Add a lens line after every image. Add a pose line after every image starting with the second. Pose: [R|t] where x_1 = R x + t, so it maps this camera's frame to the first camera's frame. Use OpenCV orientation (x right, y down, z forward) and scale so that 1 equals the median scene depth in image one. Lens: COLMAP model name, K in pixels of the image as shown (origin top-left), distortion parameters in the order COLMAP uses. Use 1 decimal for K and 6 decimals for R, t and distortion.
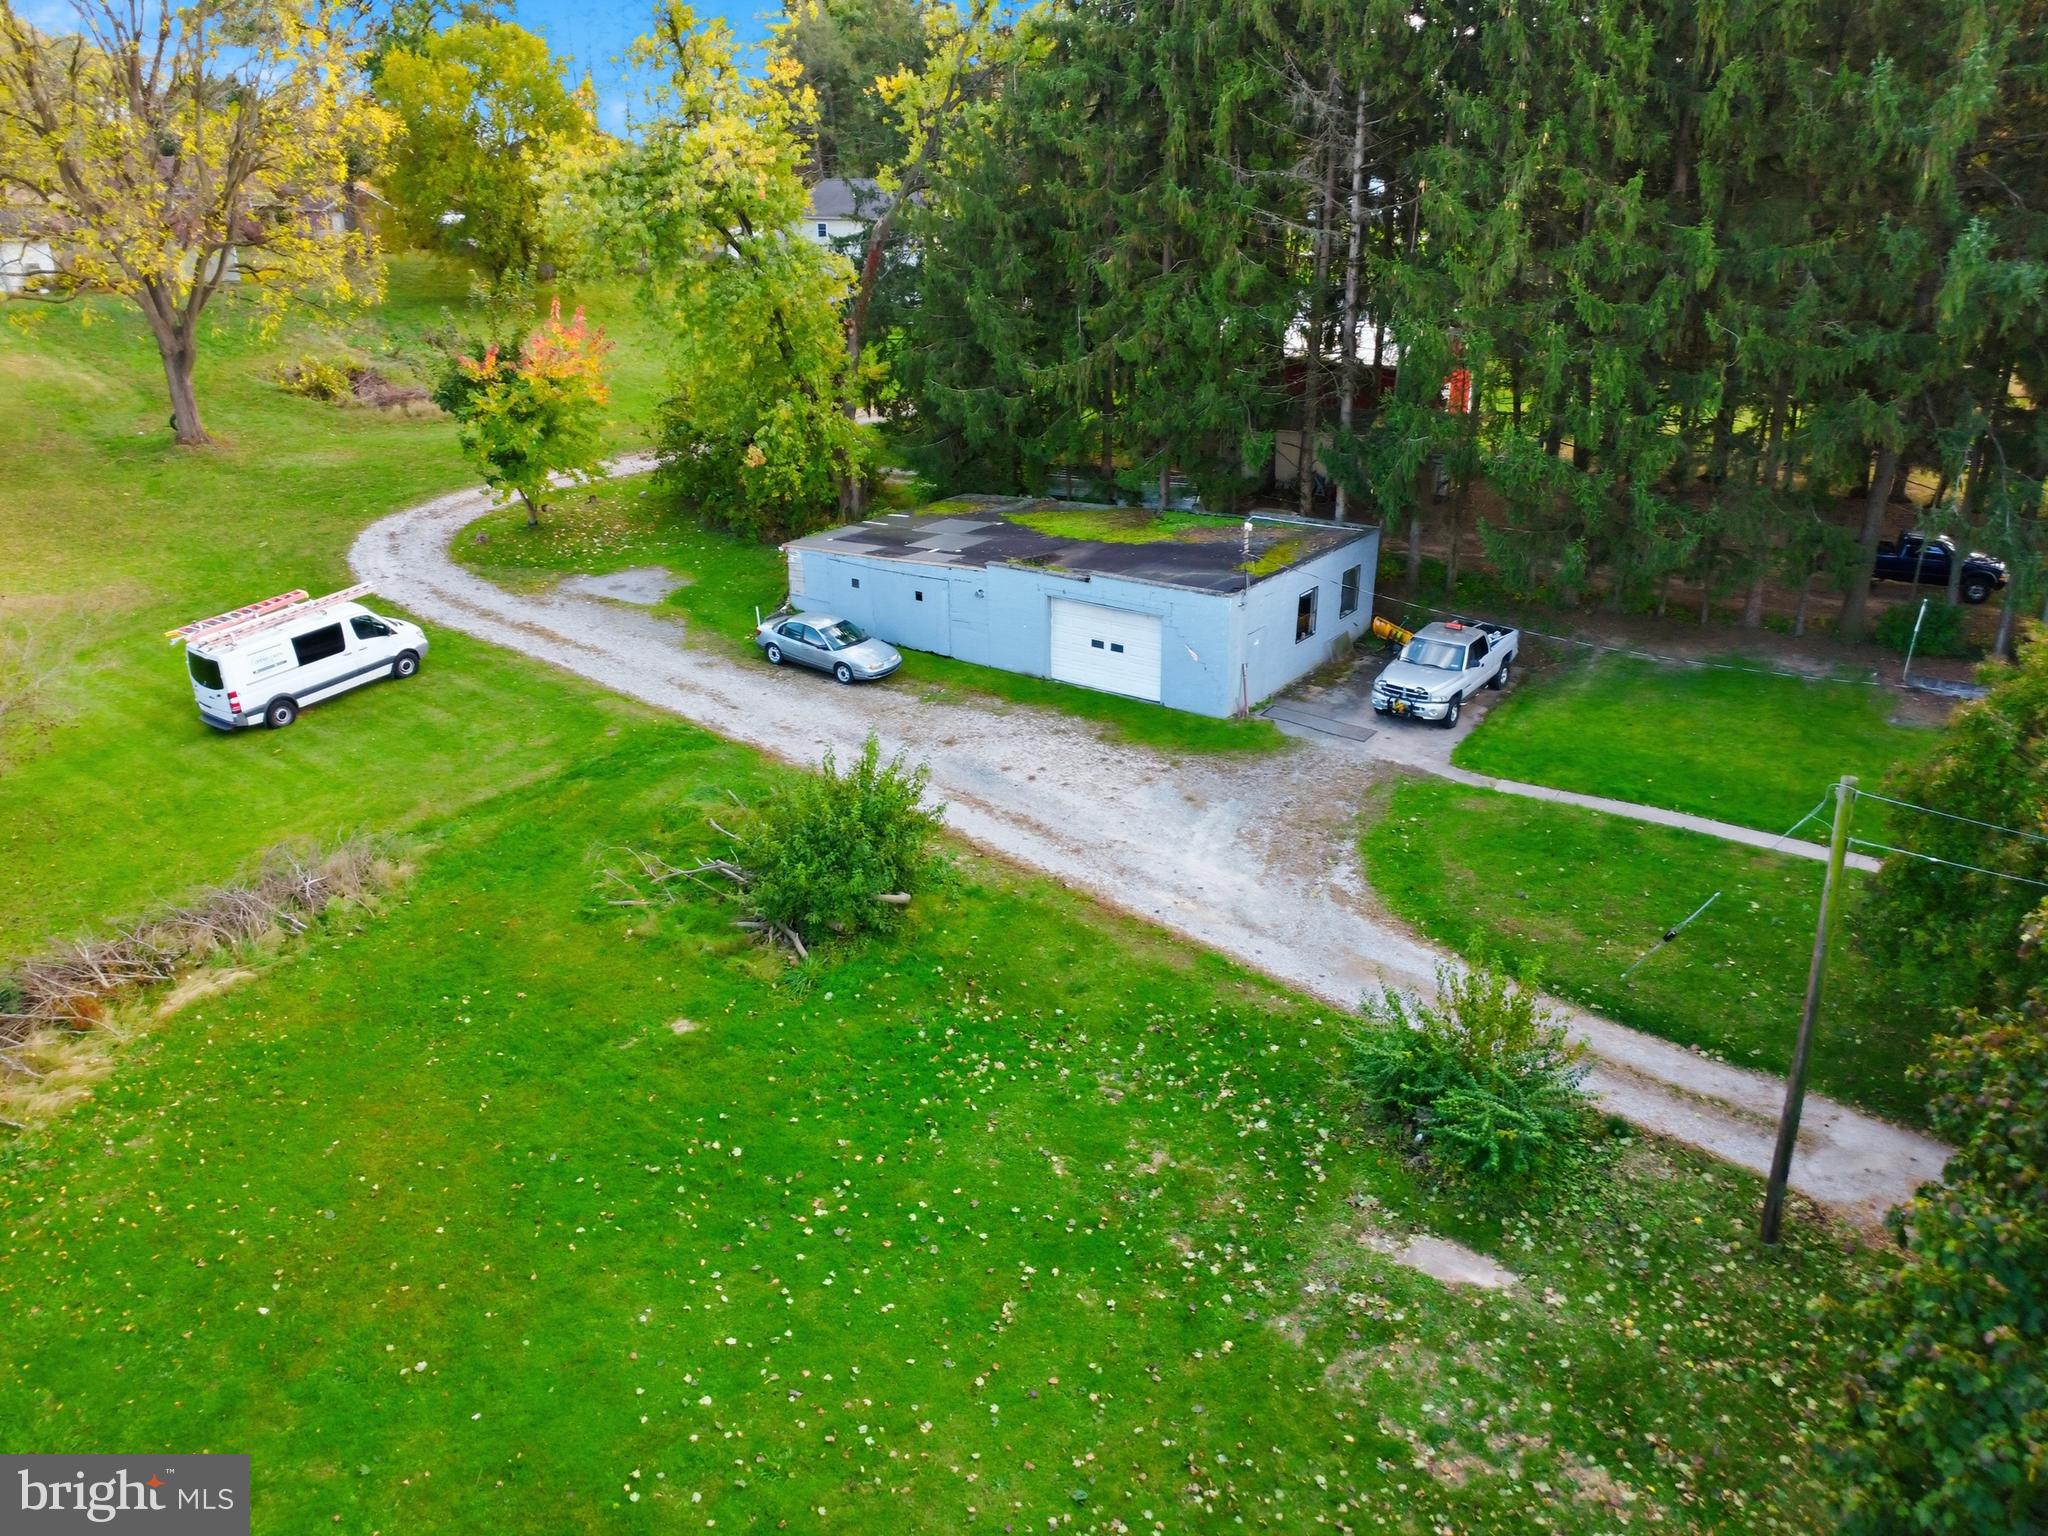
lens RADIAL K [[1435.7, 0, 1022.0], [0, 1435.7, 768.3], [0, 0, 1]] dist [-0.007290, -0.003266]
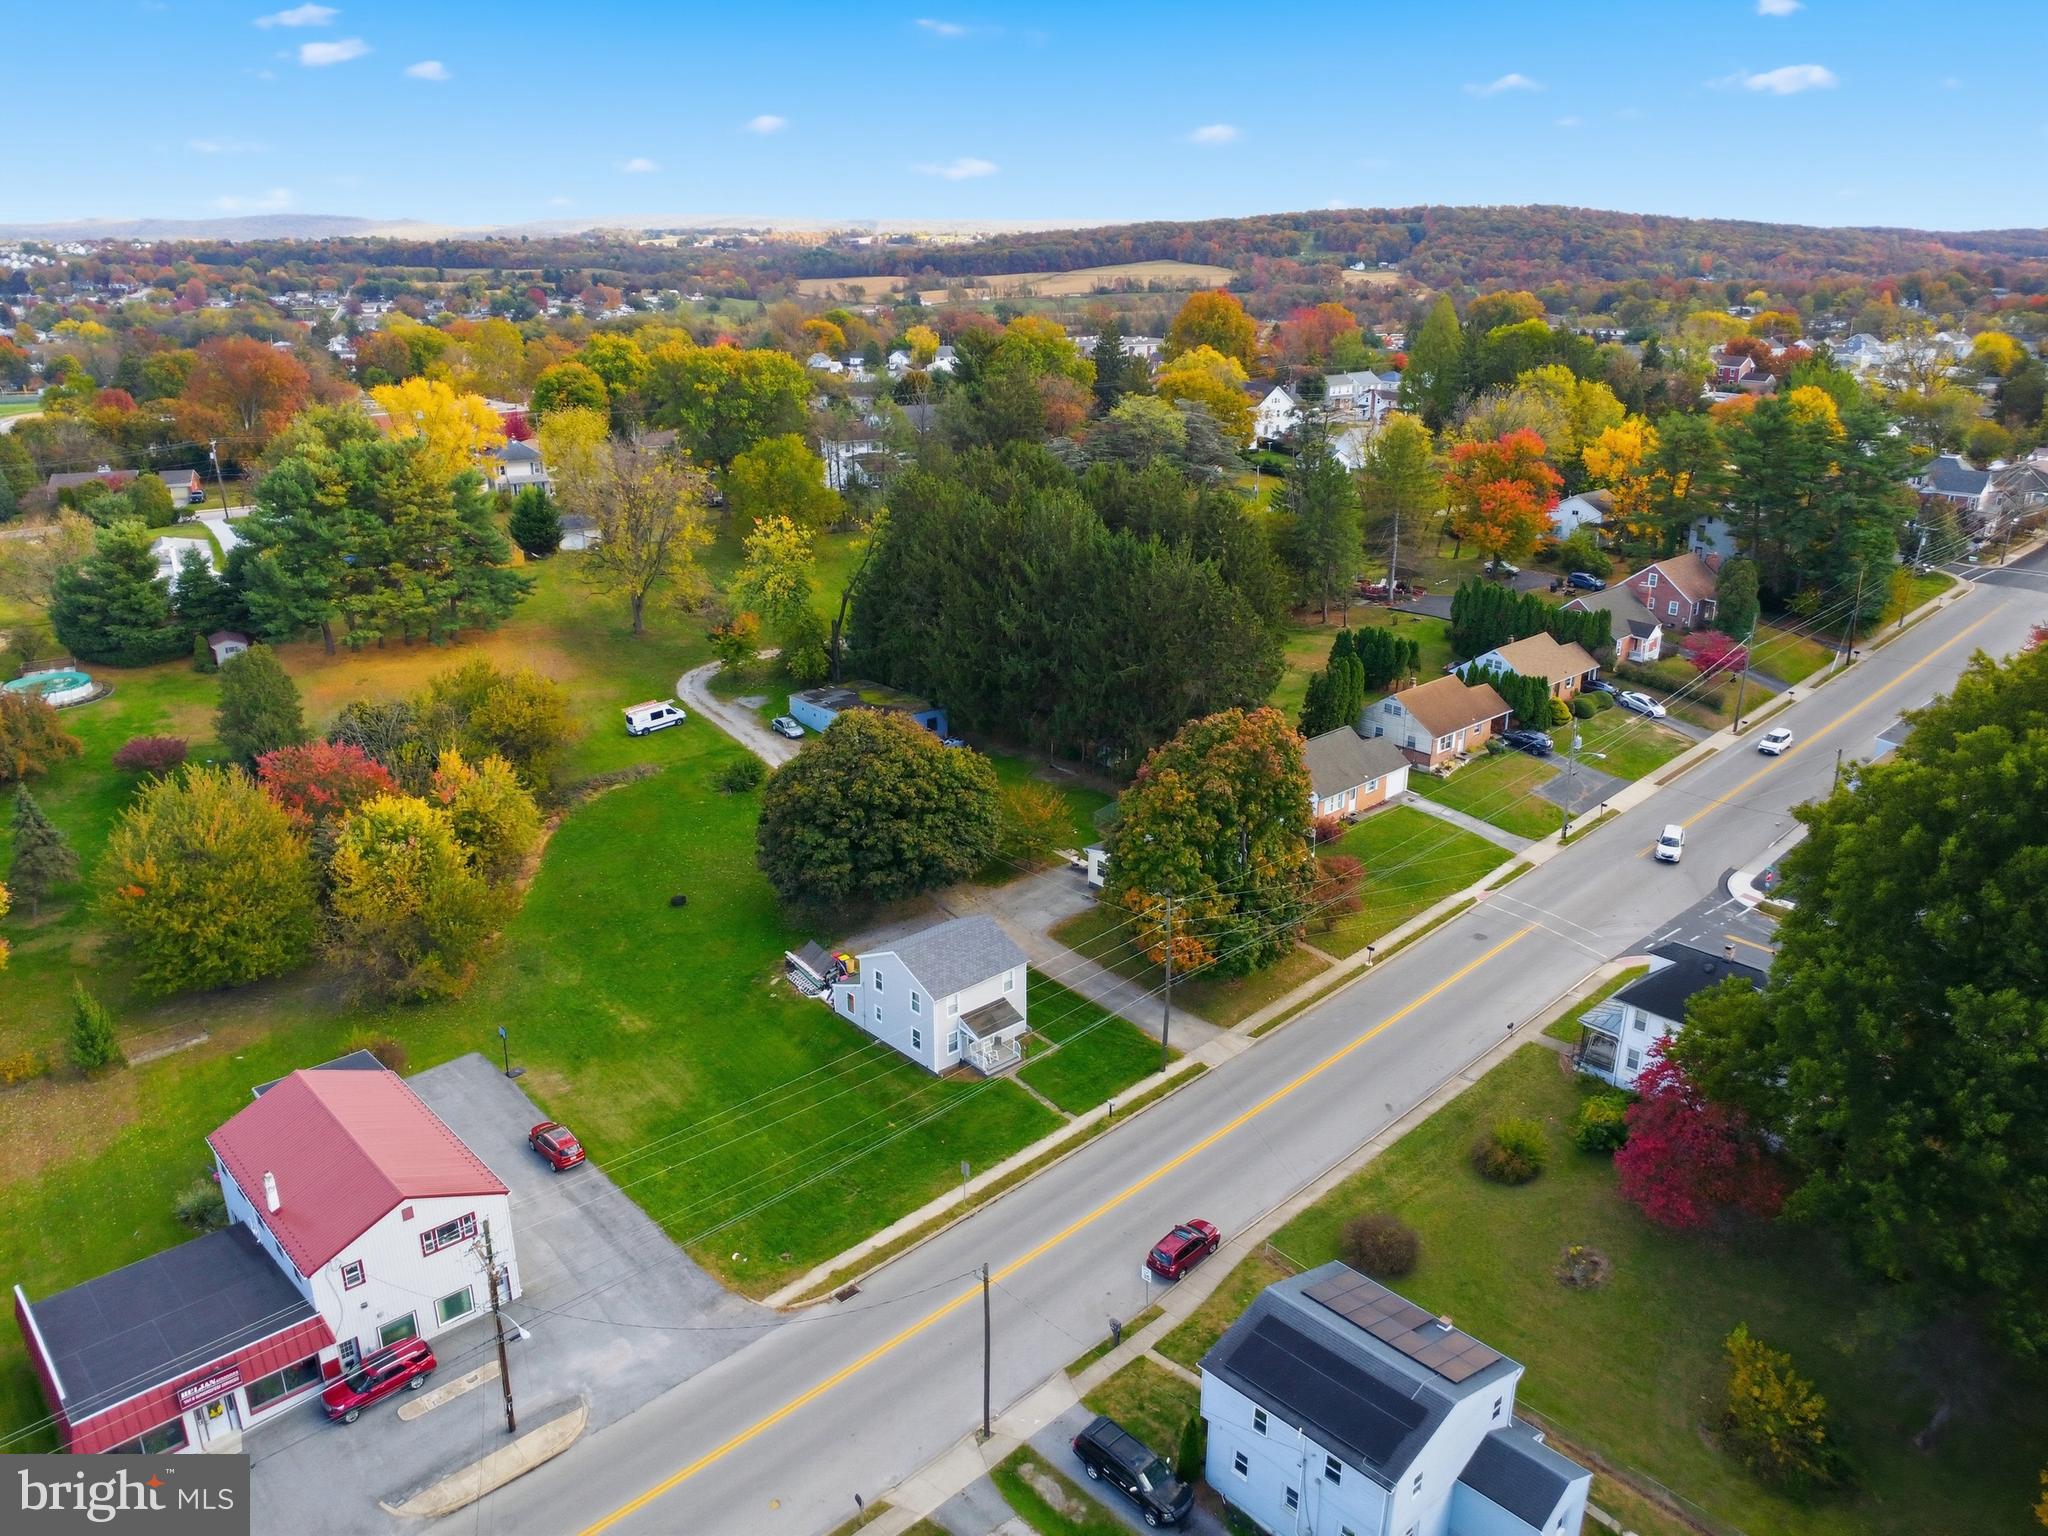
lens RADIAL K [[1435.7, 0, 1021.2], [0, 1435.7, 767.7], [0, 0, 1]] dist [-0.007290, -0.003266]
pose [[0.958901, 0.097977, -0.266287, 1.390803], [-0.108181, 0.993844, -0.023890, 0.036894], [0.262307, 0.051715, 0.963598, -2.288600]]
